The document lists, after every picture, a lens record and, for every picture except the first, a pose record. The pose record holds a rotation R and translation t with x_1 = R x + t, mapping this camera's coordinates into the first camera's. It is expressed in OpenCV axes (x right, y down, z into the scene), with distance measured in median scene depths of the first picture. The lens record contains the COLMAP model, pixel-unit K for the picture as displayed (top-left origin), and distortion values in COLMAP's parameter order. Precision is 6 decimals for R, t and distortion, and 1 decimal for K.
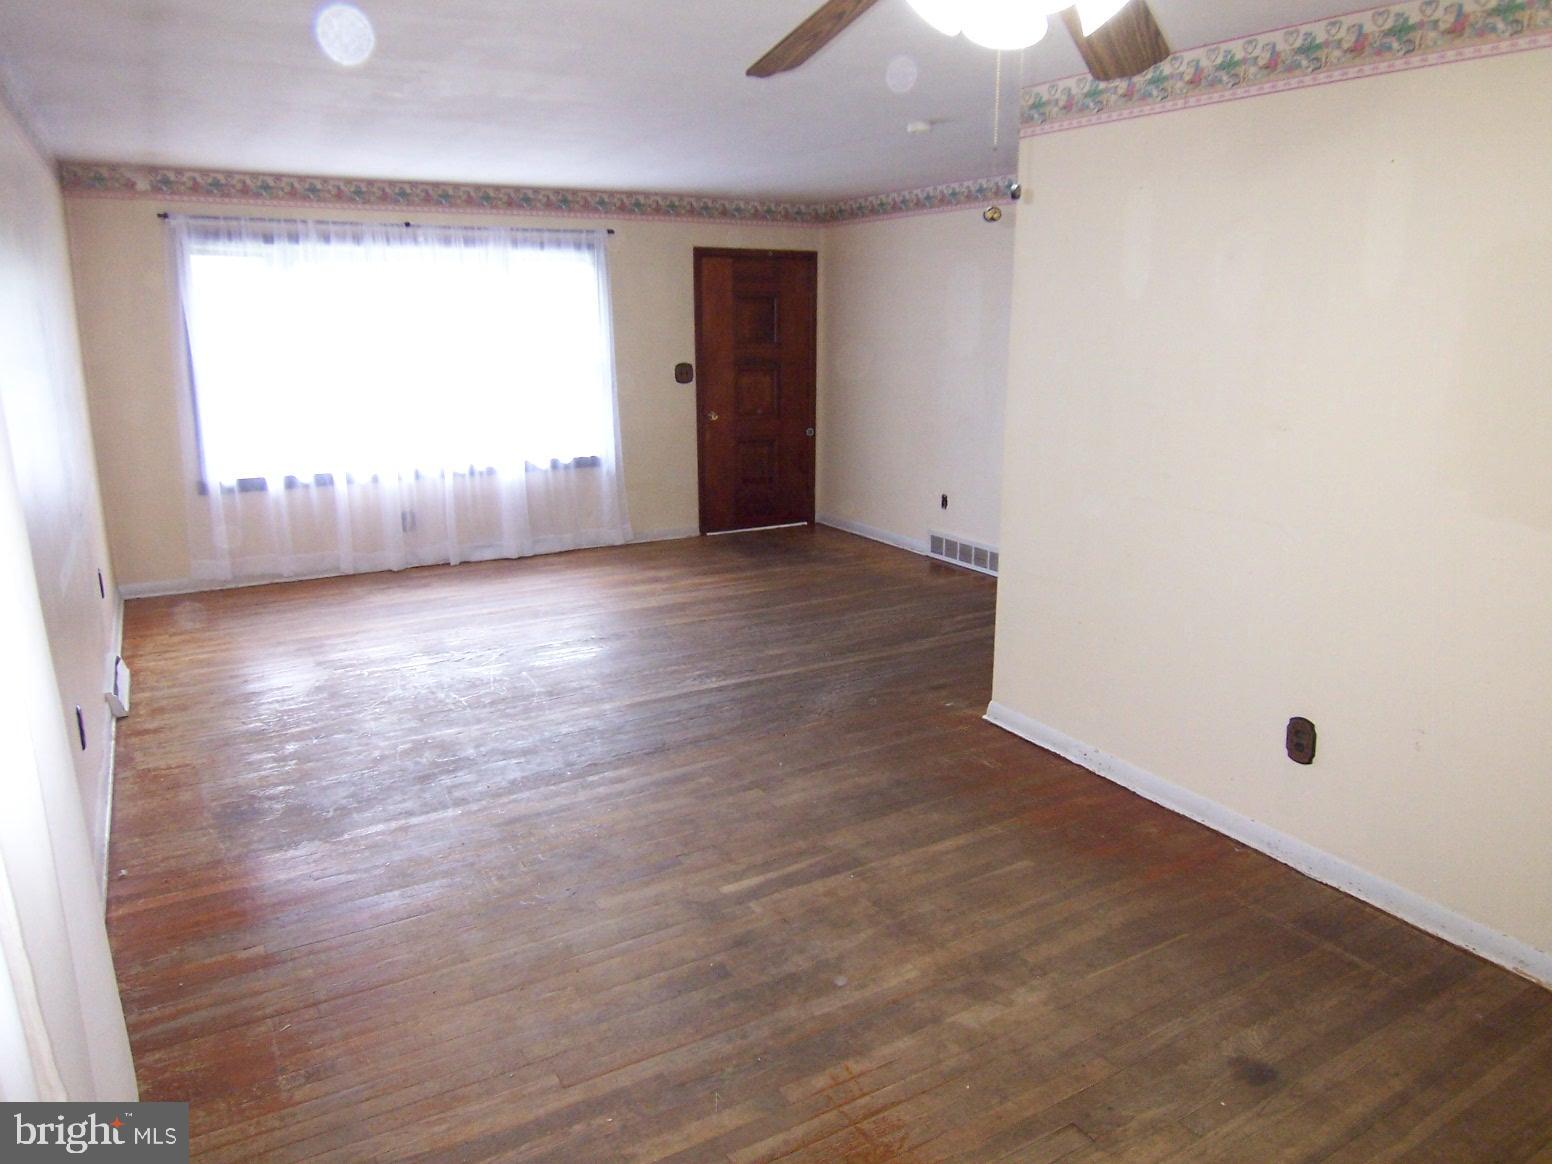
lens RADIAL K [[1050.1, 0, 775.8], [0, 1050.1, 572.9], [0, 0, 1]] dist [-0.021558, -0.031714]
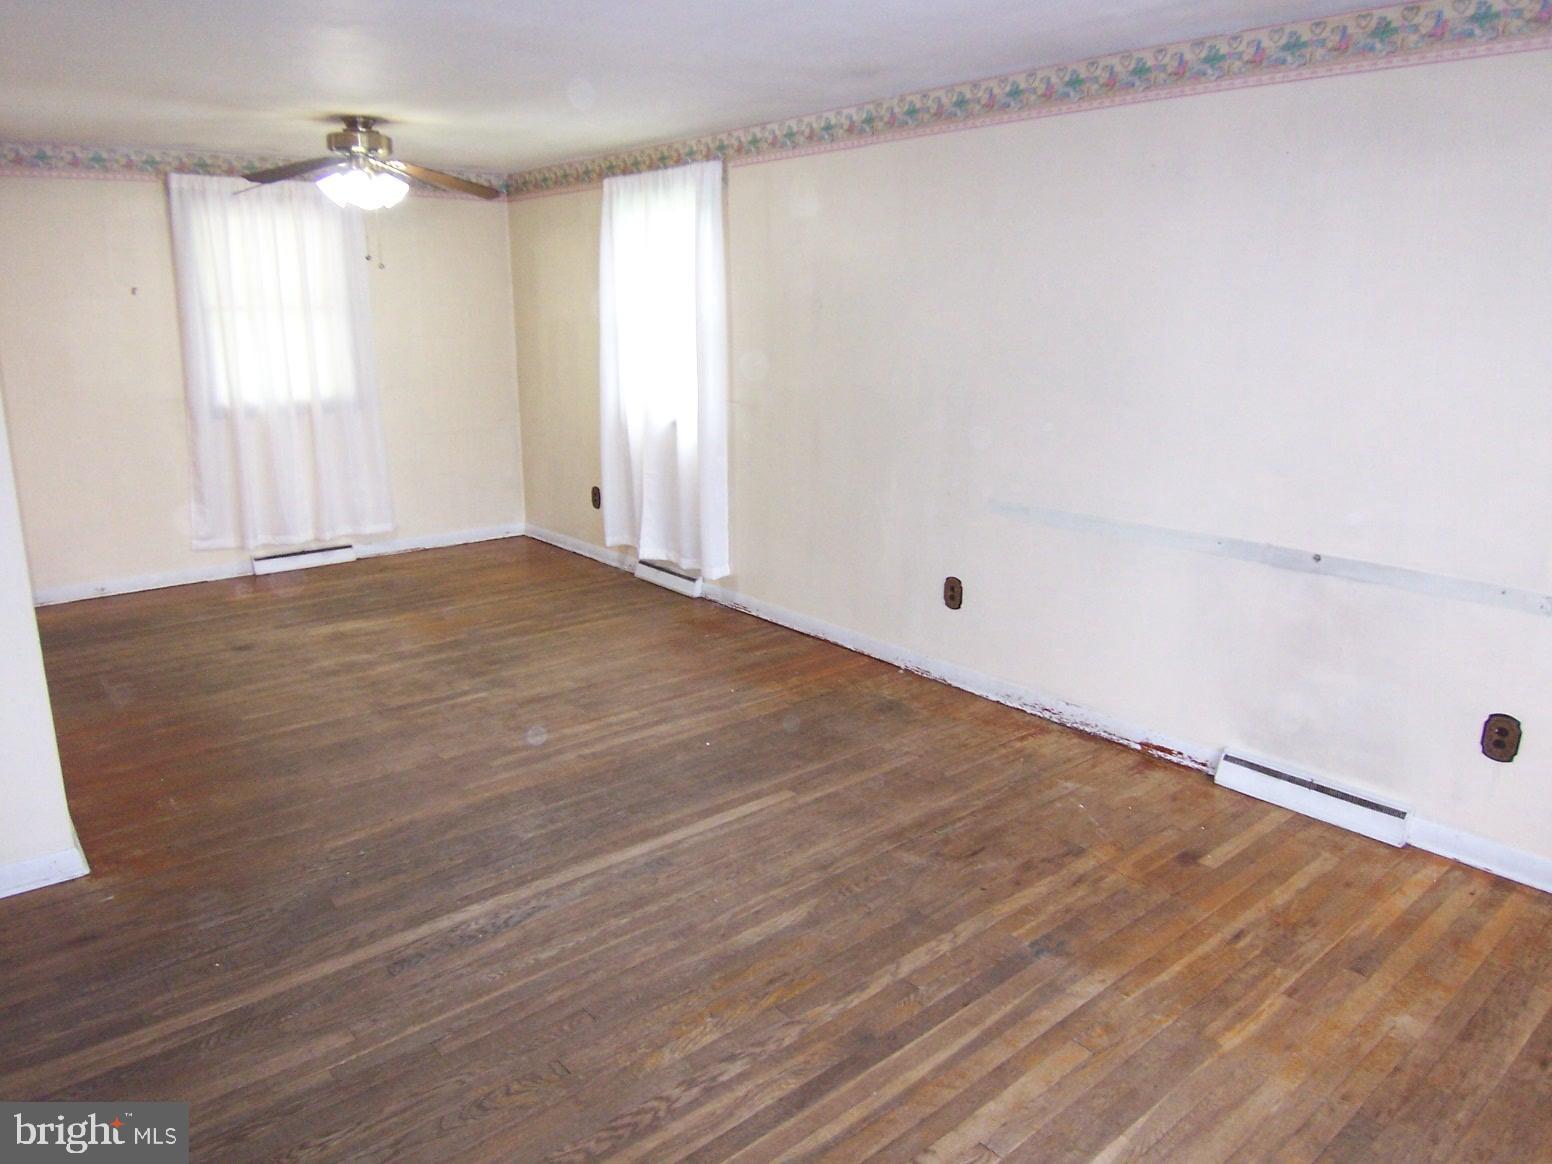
lens RADIAL K [[1050.1, 0, 775.8], [0, 1050.1, 572.9], [0, 0, 1]] dist [-0.021558, -0.031714]
pose [[-0.986237, 0.038453, -0.160805, -0.103984], [-0.042004, 0.882401, 0.468619, -0.260065], [0.159914, 0.468924, -0.868641, 1.074826]]
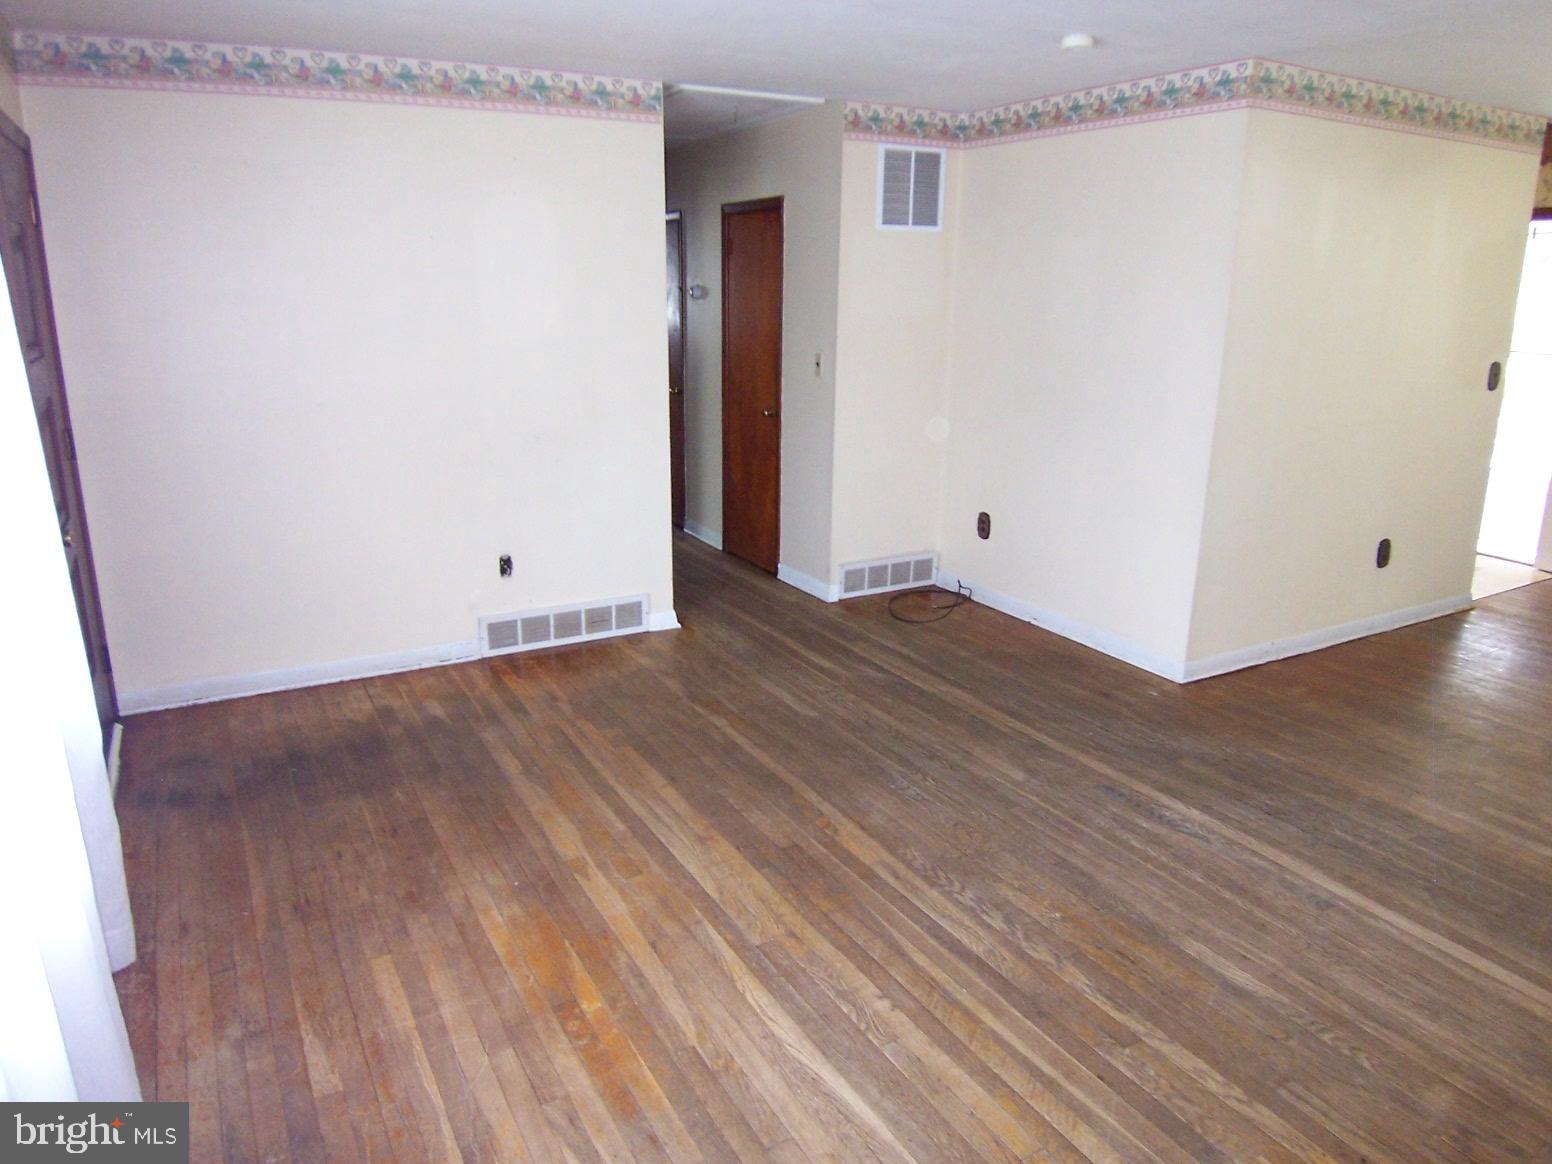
lens RADIAL K [[1050.1, 0, 775.8], [0, 1050.1, 572.9], [0, 0, 1]] dist [-0.021558, -0.031714]
pose [[0.022003, -0.265051, 0.963983, -0.512407], [0.233979, 0.938804, 0.252787, -0.209107], [-0.971993, 0.219990, 0.082673, 0.866949]]
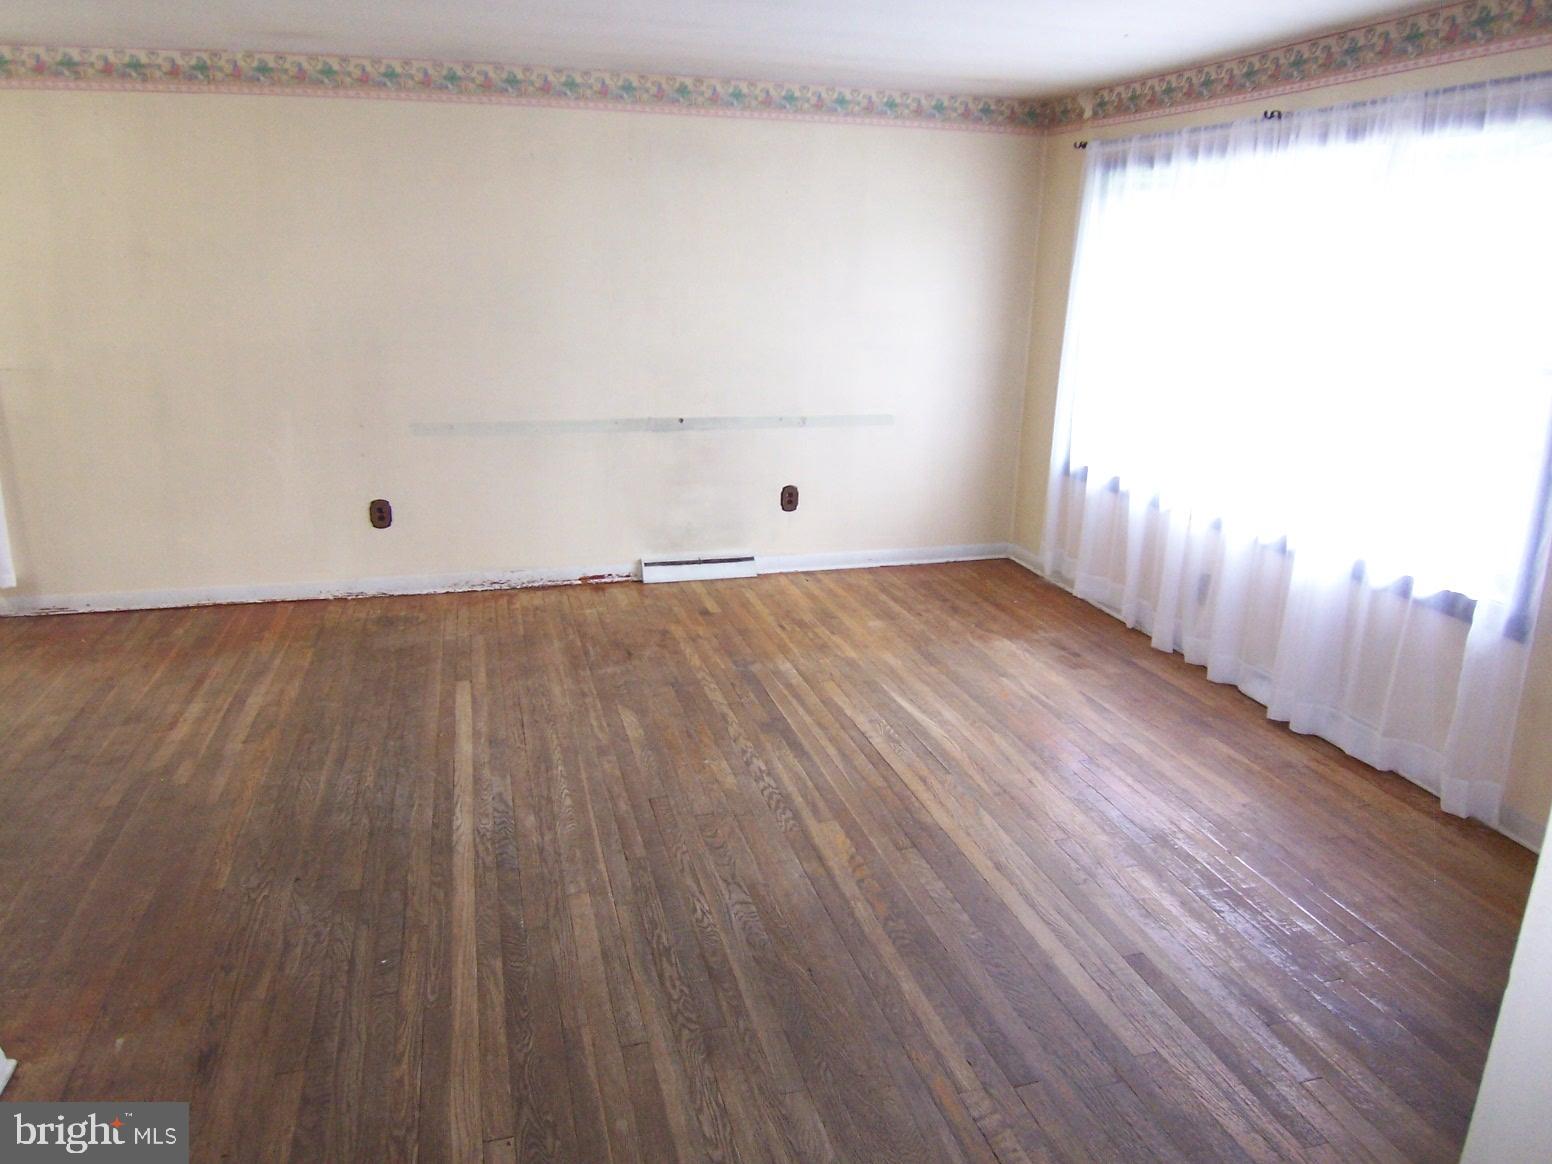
lens RADIAL K [[1050.1, 0, 775.8], [0, 1050.1, 572.9], [0, 0, 1]] dist [-0.021558, -0.031714]
pose [[-0.251614, 0.263025, -0.931401, 0.333988], [-0.252683, 0.911131, 0.325562, -0.215721], [0.934260, 0.317266, -0.162791, 0.911214]]
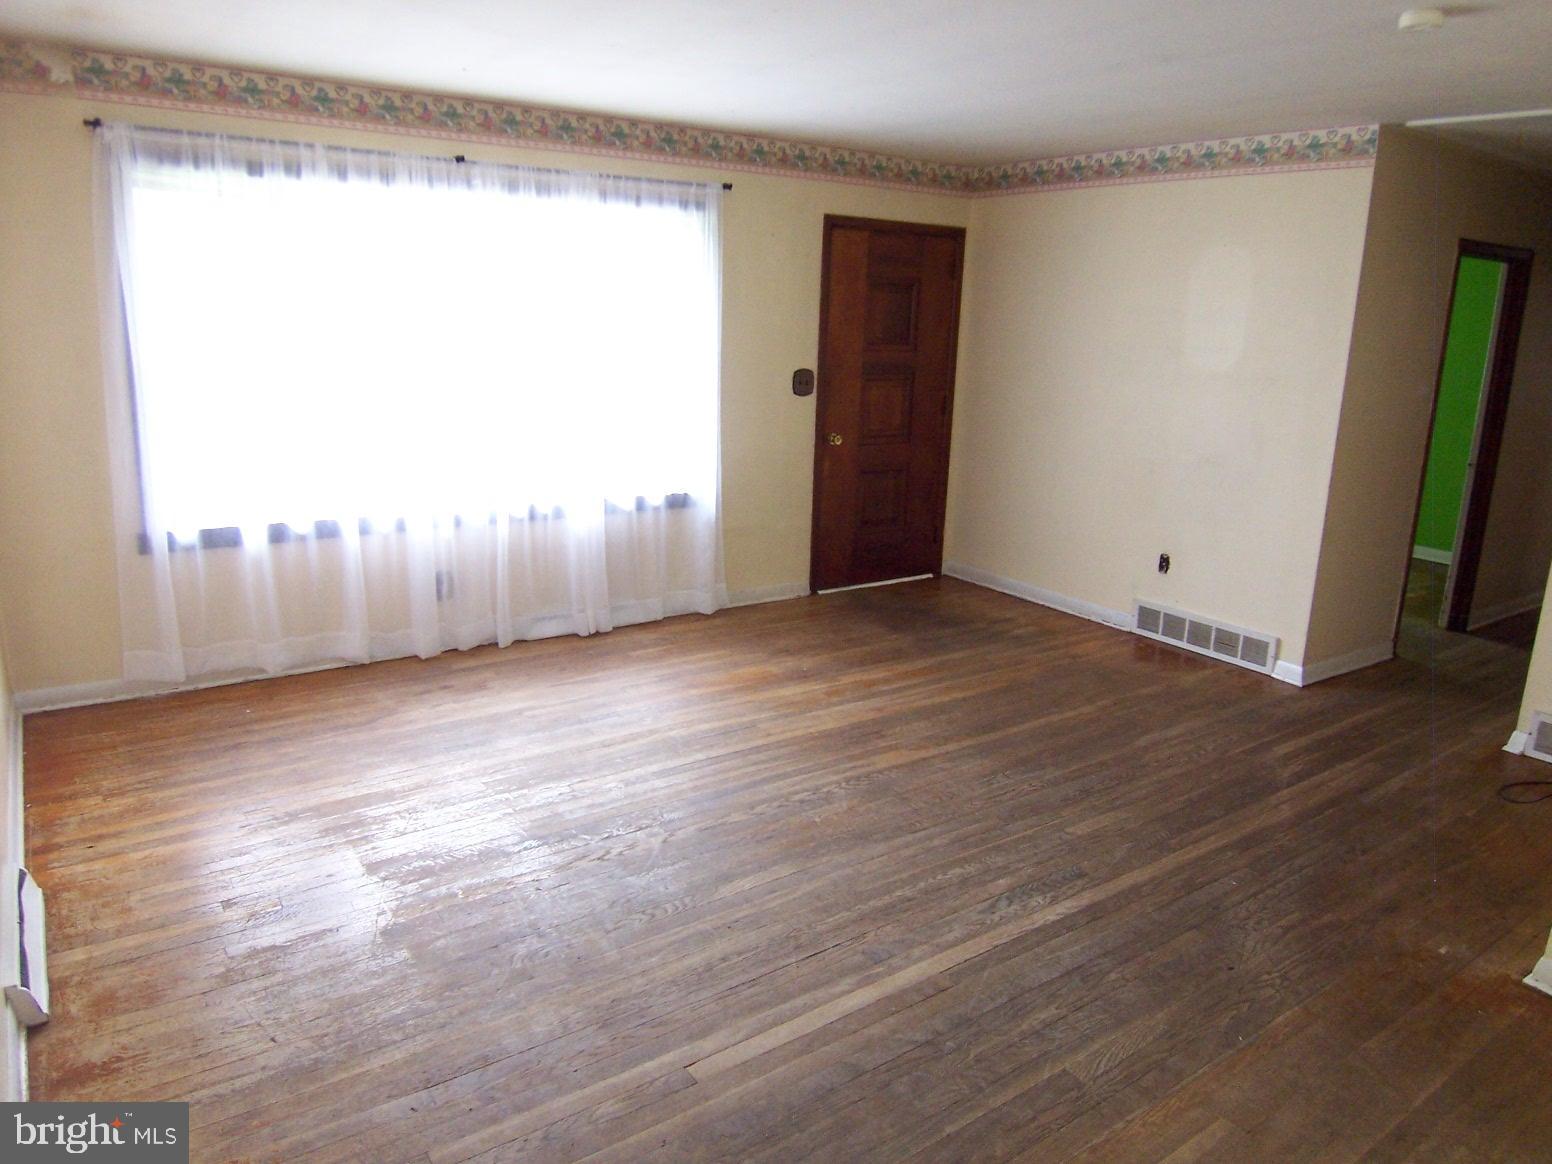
lens RADIAL K [[1050.1, 0, 775.8], [0, 1050.1, 572.9], [0, 0, 1]] dist [-0.021558, -0.031714]
pose [[0.996462, 0.010995, 0.083318, -0.200250], [-0.011530, 0.999916, 0.005941, -0.069133], [-0.083245, -0.006880, 0.996505, 0.299656]]
